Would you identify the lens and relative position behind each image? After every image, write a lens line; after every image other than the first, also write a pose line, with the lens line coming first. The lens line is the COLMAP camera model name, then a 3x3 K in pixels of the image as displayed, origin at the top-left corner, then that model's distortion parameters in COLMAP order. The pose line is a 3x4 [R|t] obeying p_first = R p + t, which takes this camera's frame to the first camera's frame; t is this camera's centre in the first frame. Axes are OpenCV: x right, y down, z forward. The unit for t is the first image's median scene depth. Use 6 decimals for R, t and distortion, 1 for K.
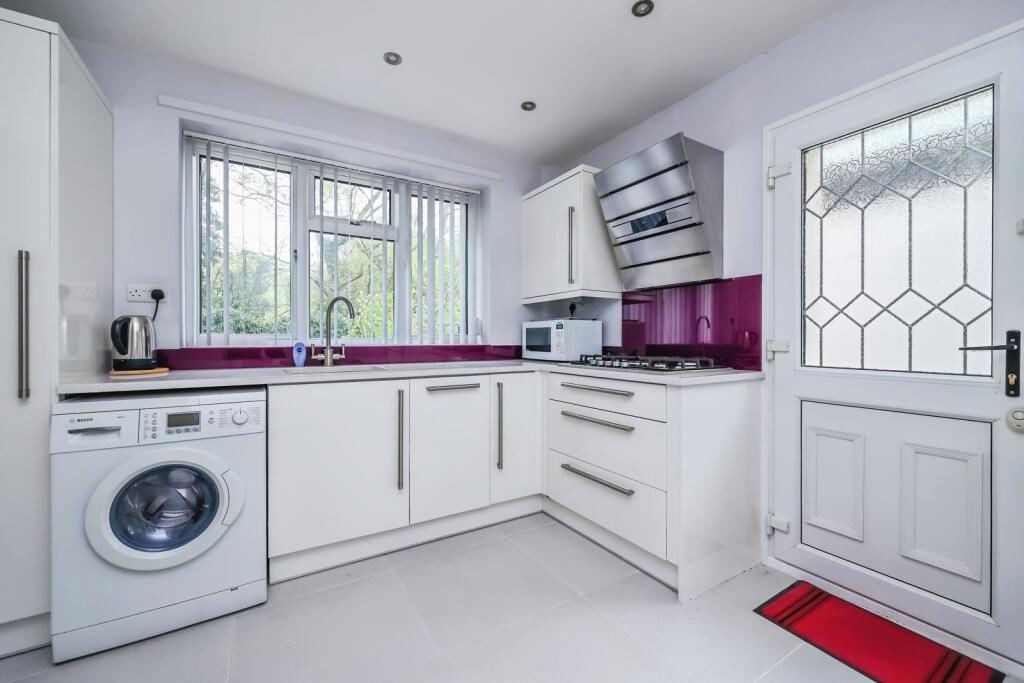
lens RADIAL K [[414.2, 0, 512.3], [0, 414.2, 335.8], [0, 0, 1]] dist [0.000376, 0.000019]
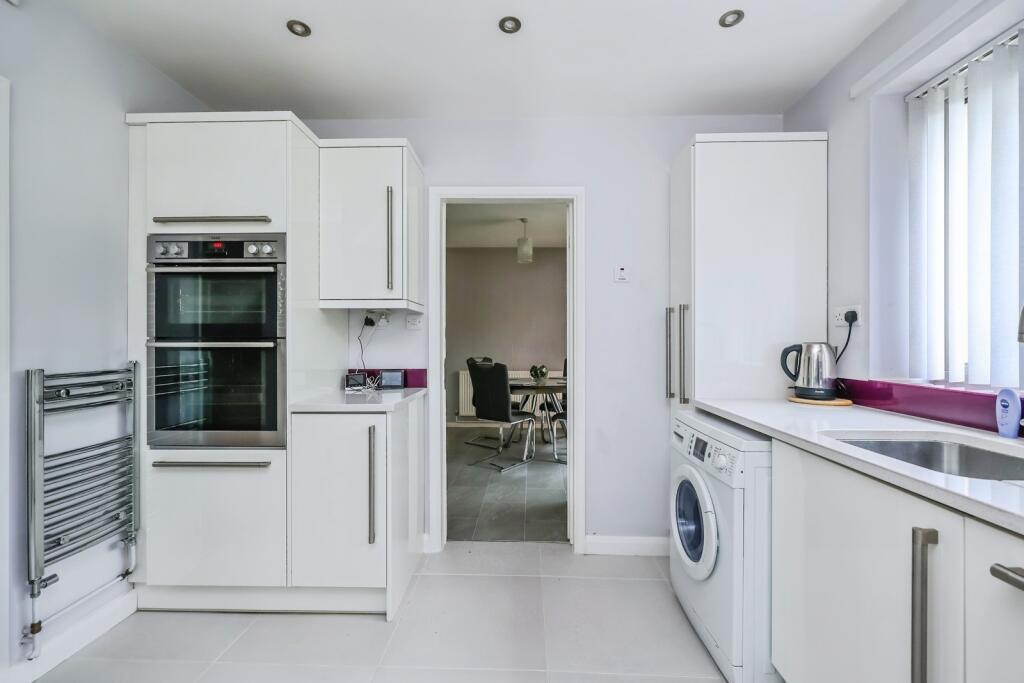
lens RADIAL K [[414.2, 0, 512.3], [0, 414.2, 335.8], [0, 0, 1]] dist [0.000376, 0.000019]
pose [[-0.547350, -0.017470, -0.836721, 0.233264], [-0.003513, 0.999821, -0.018578, -0.035943], [0.836896, -0.007229, -0.547314, 0.777533]]
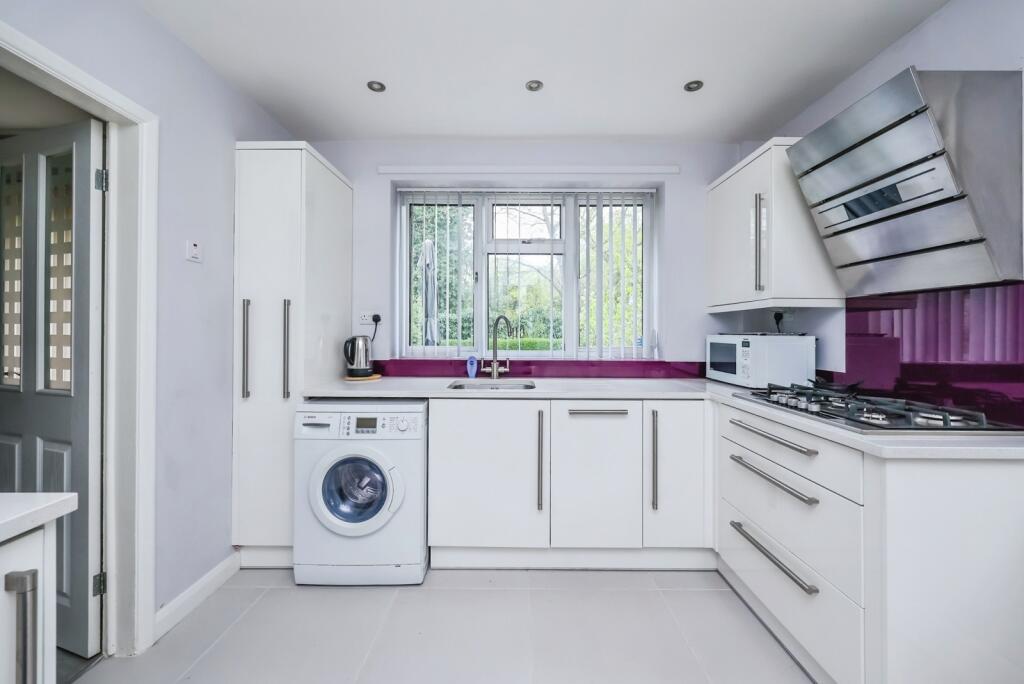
lens RADIAL K [[418.6, 0, 509.1], [0, 418.6, 325.2], [0, 0, 1]] dist [-0.002340, -0.000035]
pose [[0.850674, -0.003067, -0.525685, 0.174153], [-0.001784, 0.999960, -0.008721, -0.058797], [0.525691, 0.008357, 0.850634, 0.081822]]
